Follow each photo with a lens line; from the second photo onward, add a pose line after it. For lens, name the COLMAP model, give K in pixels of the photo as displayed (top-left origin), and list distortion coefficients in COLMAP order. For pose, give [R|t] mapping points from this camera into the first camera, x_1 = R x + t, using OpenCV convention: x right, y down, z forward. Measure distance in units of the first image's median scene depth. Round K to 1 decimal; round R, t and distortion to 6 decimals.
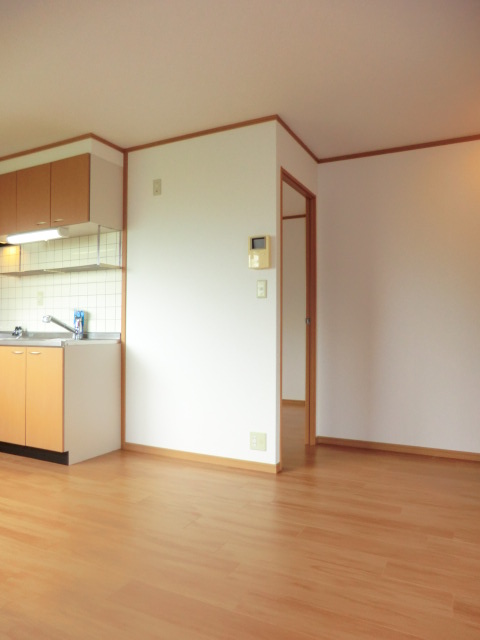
lens RADIAL K [[469.6, 0, 240.0], [0, 469.6, 320.0], [0, 0, 1]] dist [-0.119750, 0.158337]
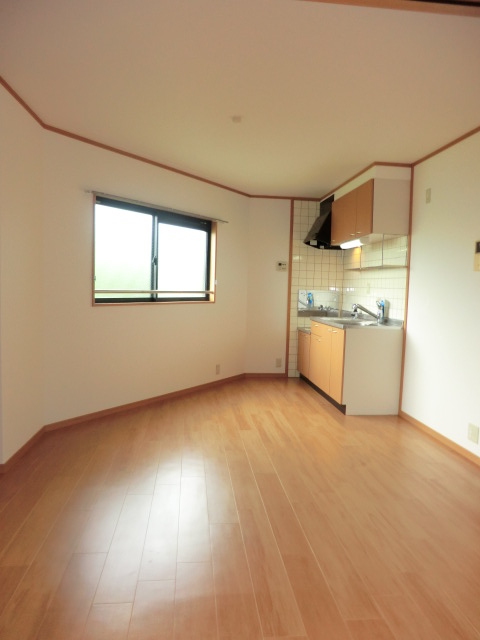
lens RADIAL K [[469.6, 0, 240.0], [0, 469.6, 320.0], [0, 0, 1]] dist [-0.119750, 0.158337]
pose [[0.546485, 0.073418, -0.834244, 0.522333], [-0.016289, 0.996893, 0.077061, -0.060712], [0.837310, -0.028523, 0.545984, -0.013027]]
